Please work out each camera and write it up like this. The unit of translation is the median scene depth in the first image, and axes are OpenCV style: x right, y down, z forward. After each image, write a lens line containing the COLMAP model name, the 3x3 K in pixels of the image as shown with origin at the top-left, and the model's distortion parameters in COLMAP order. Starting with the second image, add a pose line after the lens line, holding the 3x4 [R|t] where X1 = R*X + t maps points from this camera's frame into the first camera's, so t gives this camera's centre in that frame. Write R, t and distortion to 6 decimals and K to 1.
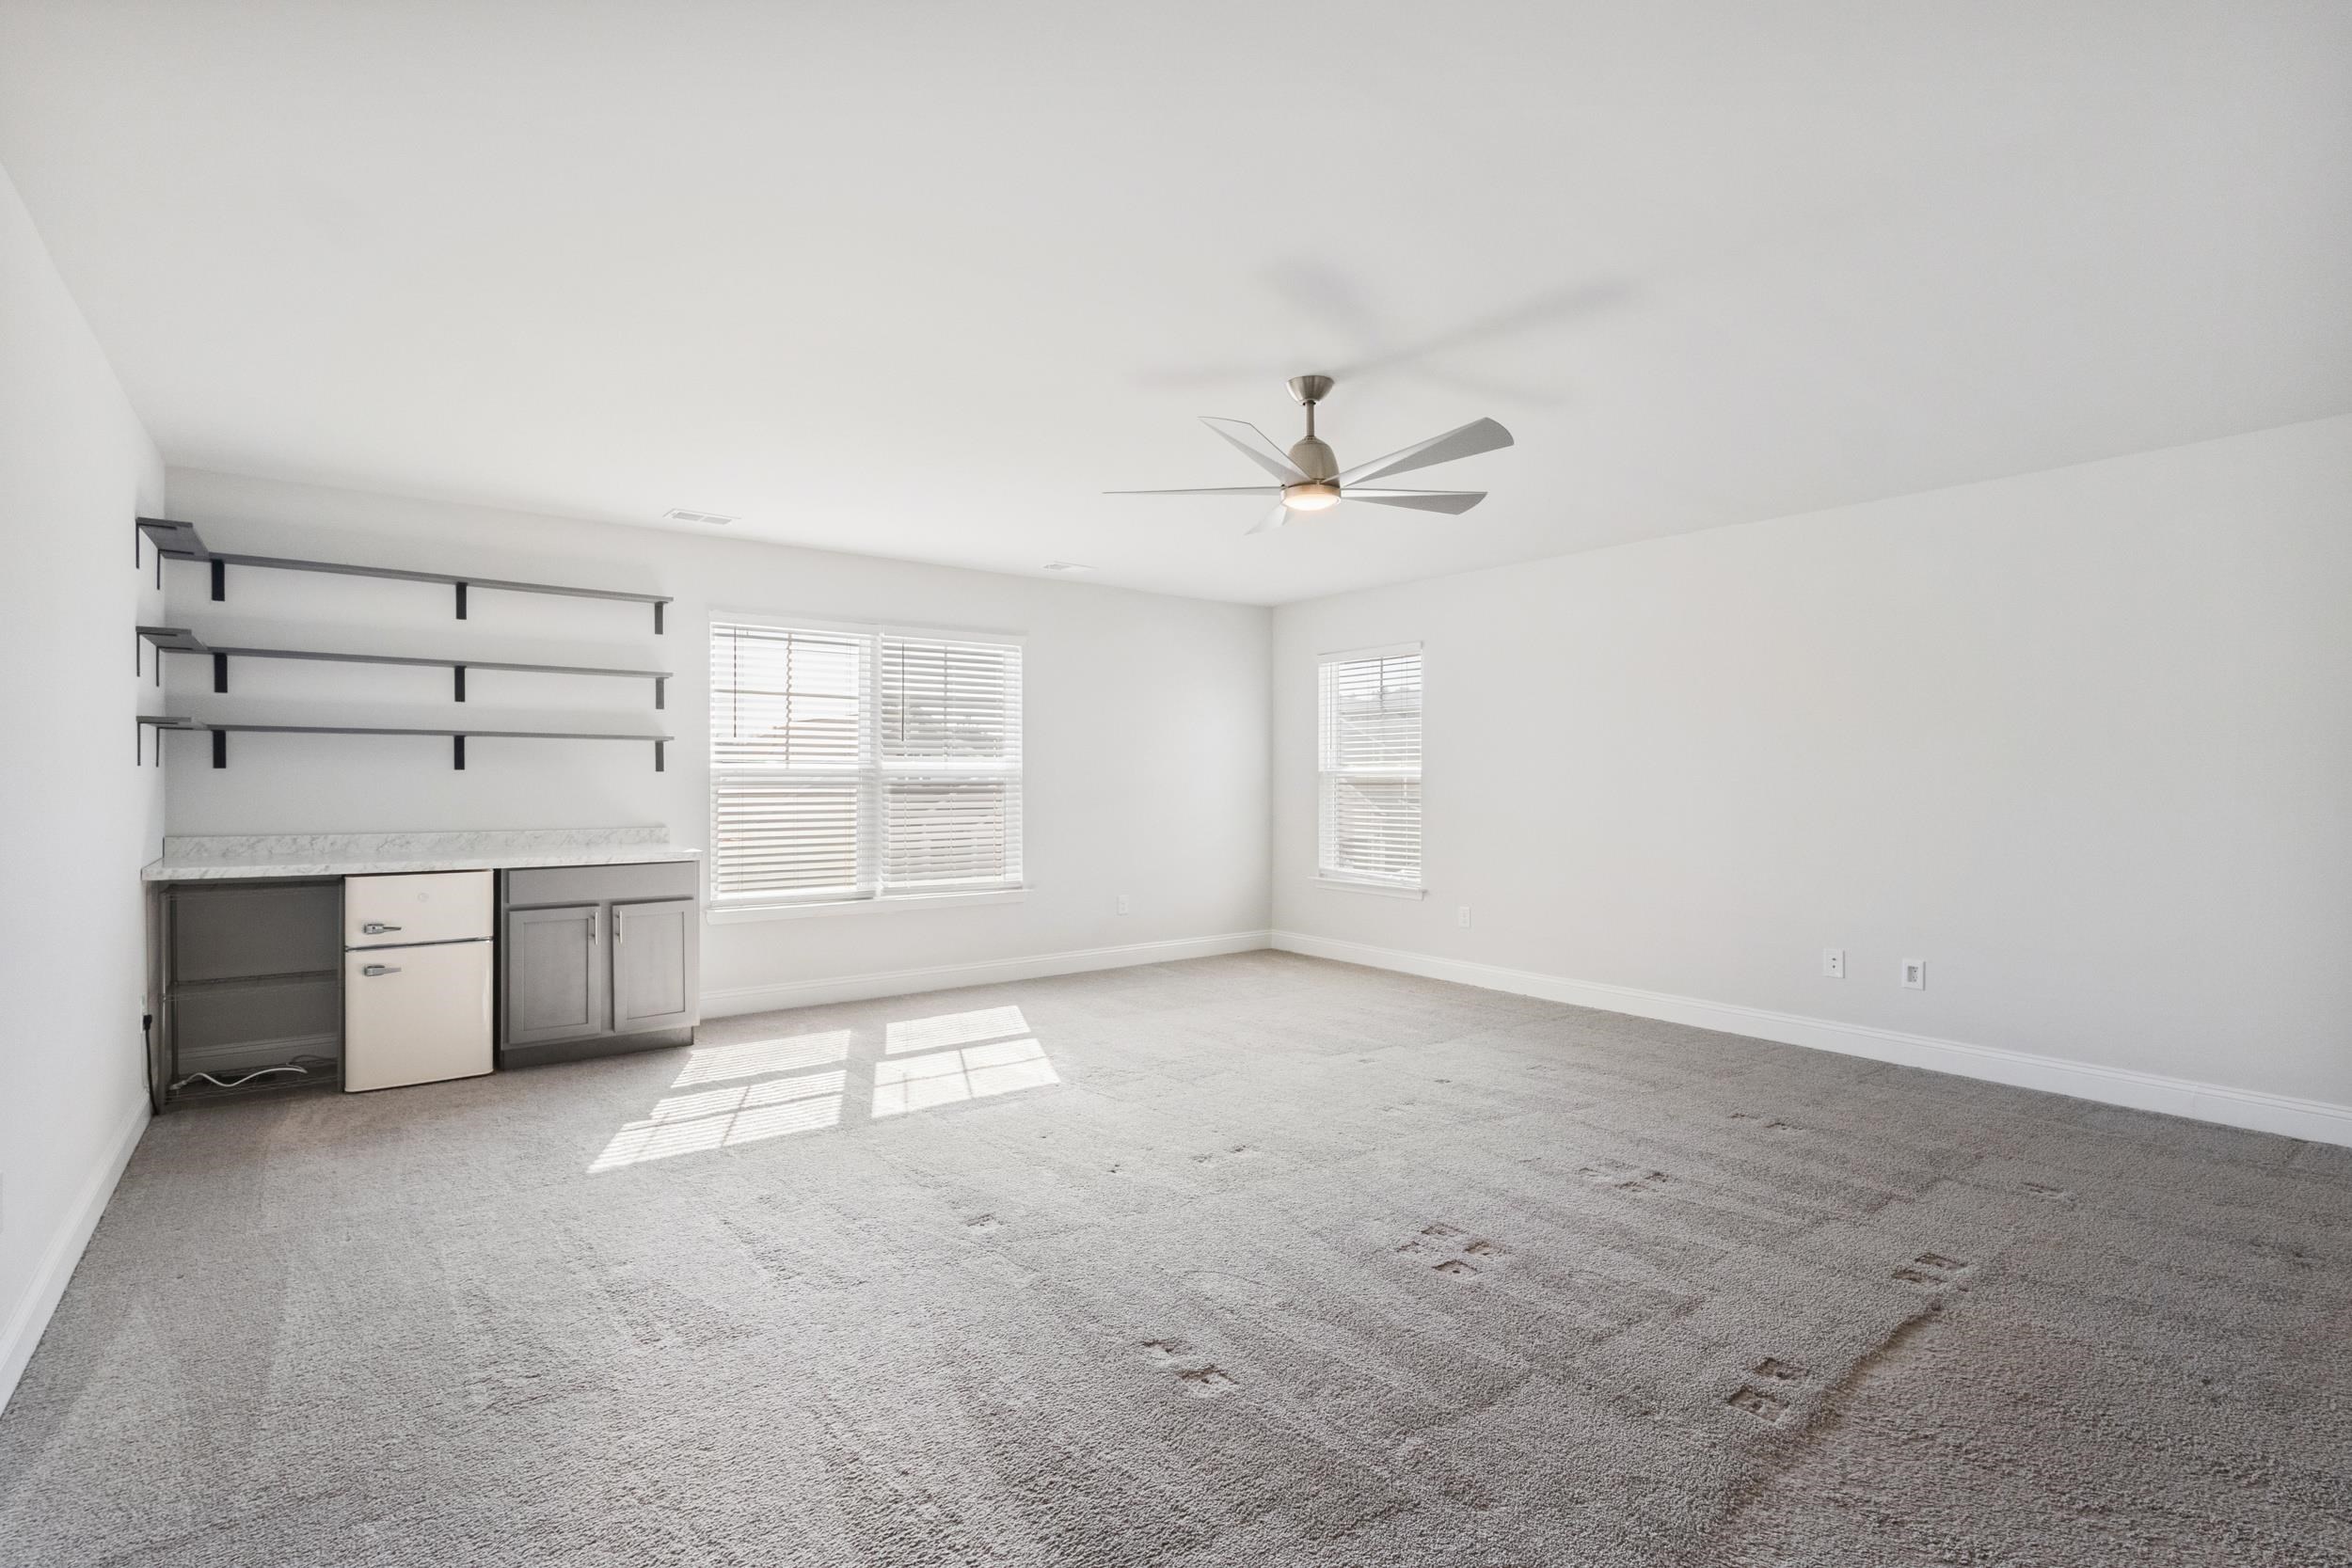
lens RADIAL K [[1092.0, 0, 1159.2], [0, 1092.0, 780.1], [0, 0, 1]] dist [0.008407, 0.000014]
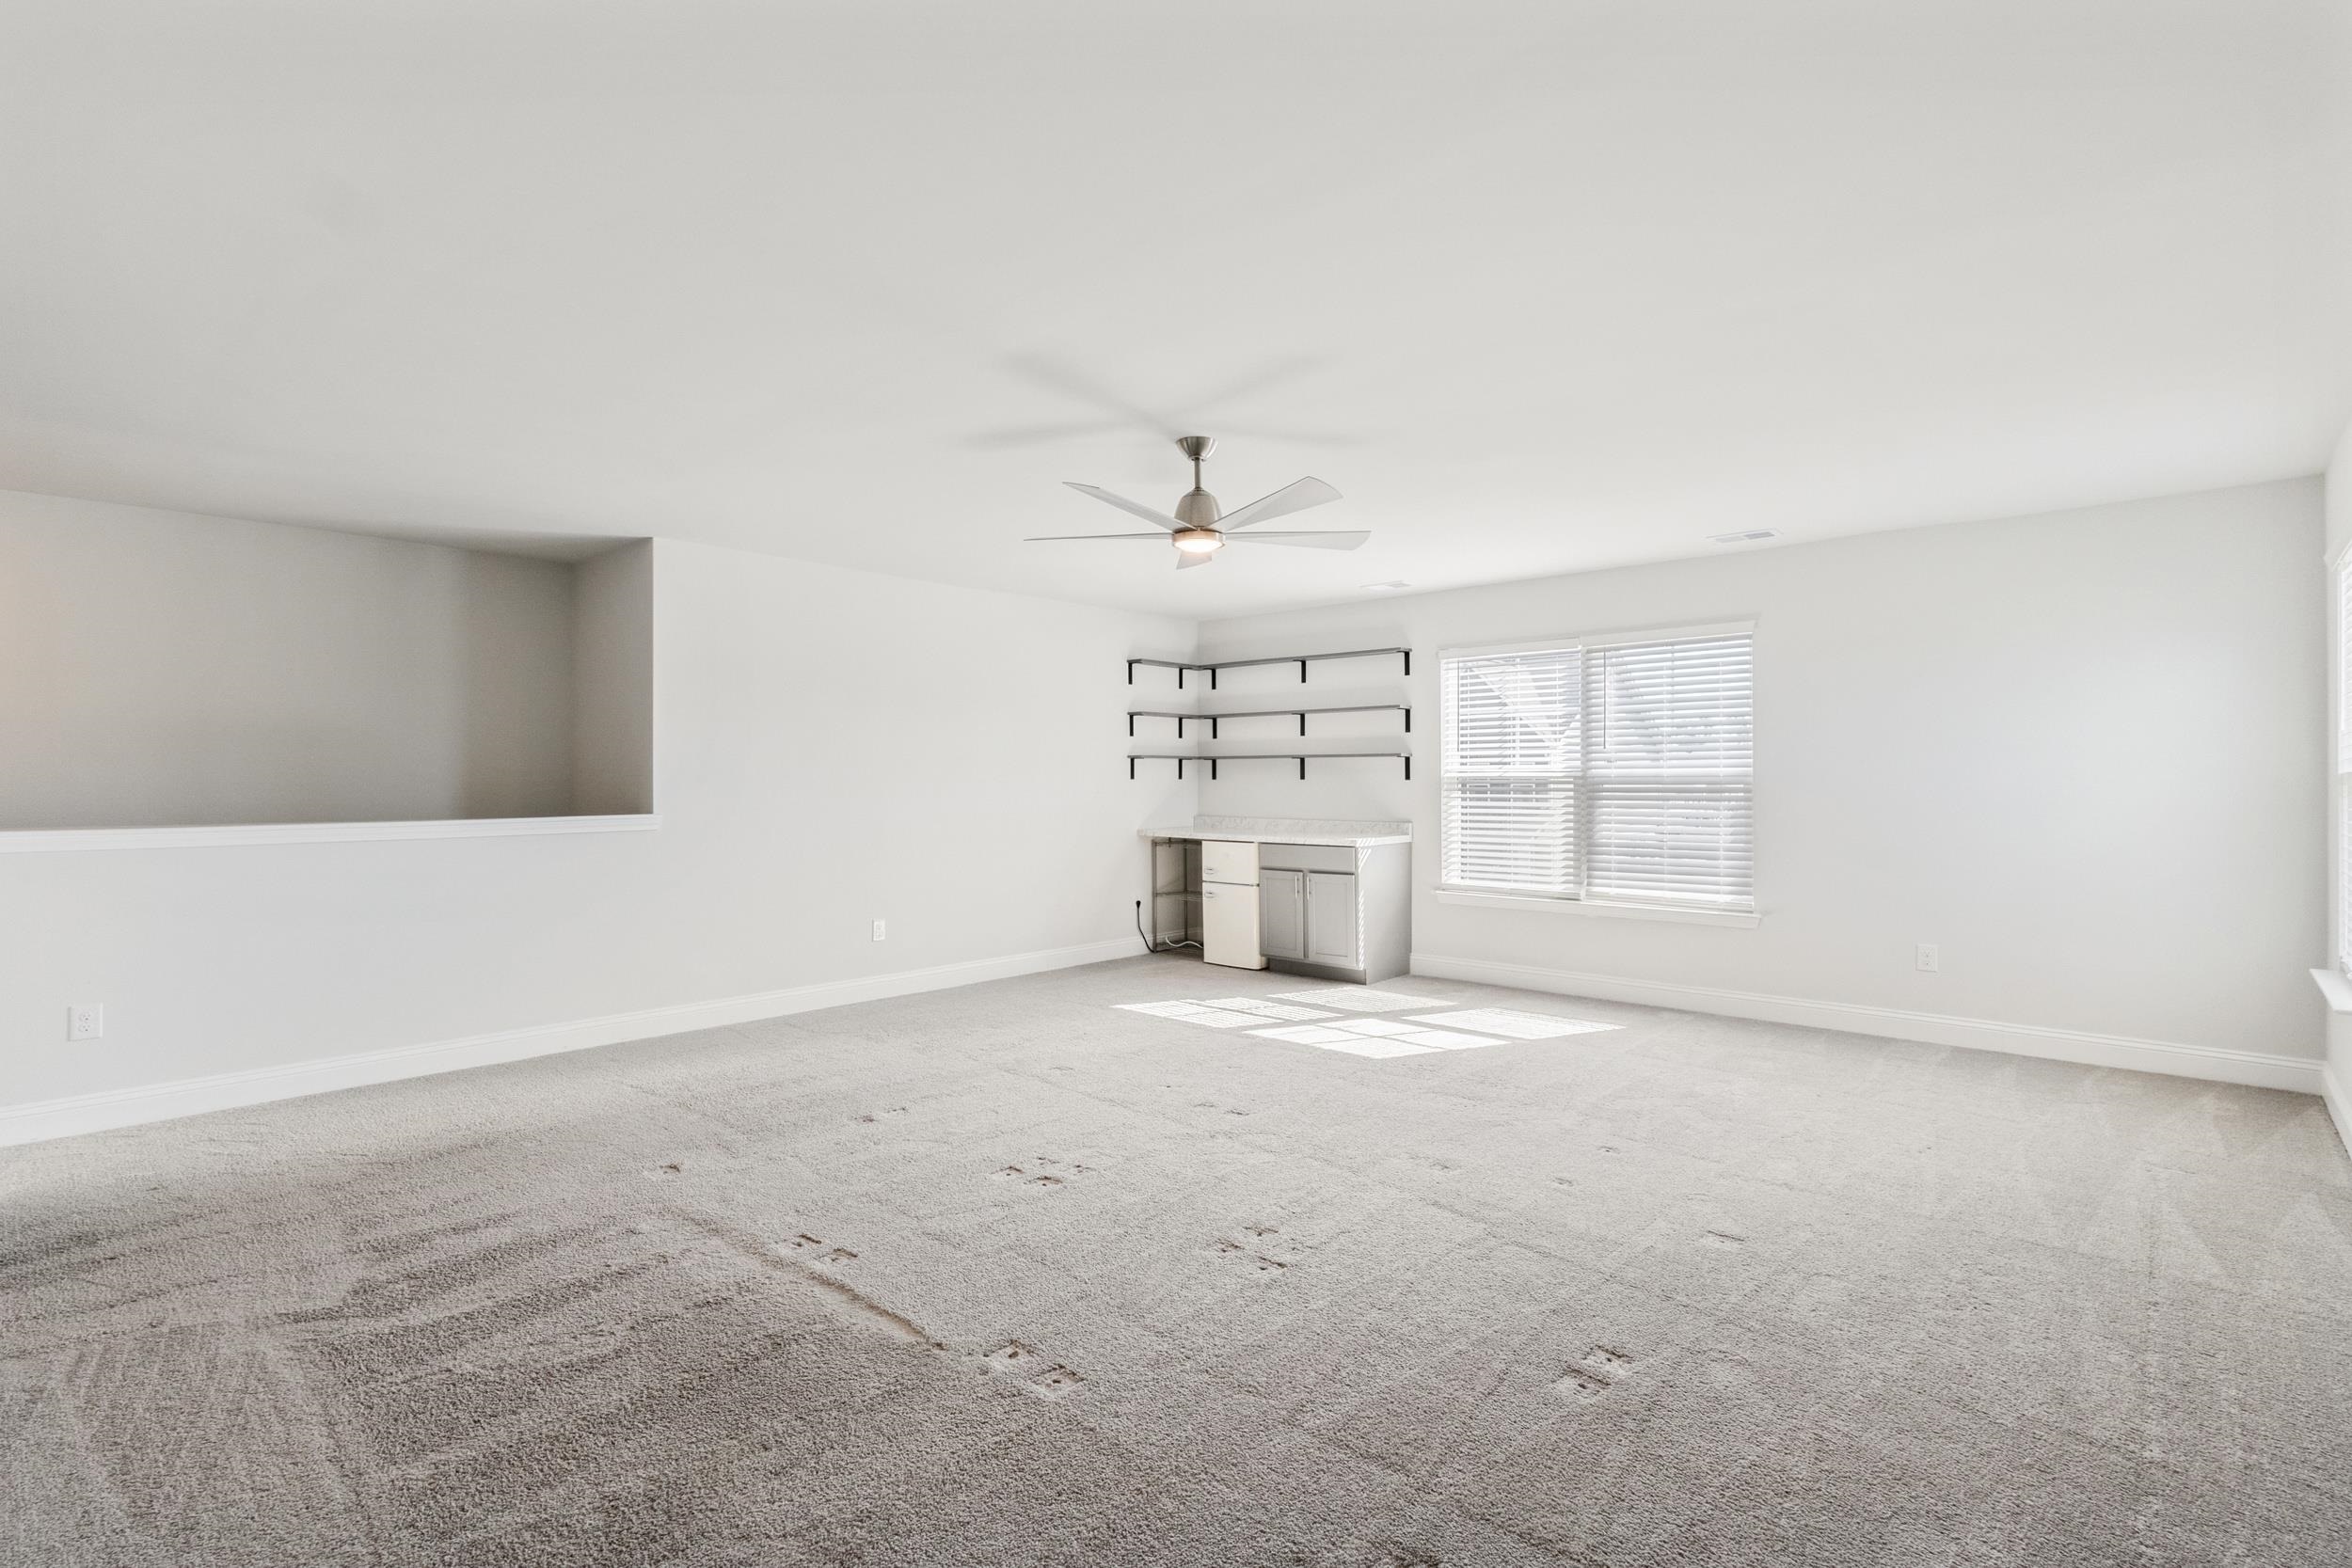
lens RADIAL K [[1092.0, 0, 1157.1], [0, 1092.0, 786.3], [0, 0, 1]] dist [0.008407, 0.000014]
pose [[0.186111, 0.003225, -0.982523, 0.900157], [0.000221, 0.999994, 0.003324, -0.005729], [0.982529, -0.000836, 0.186109, 0.539051]]
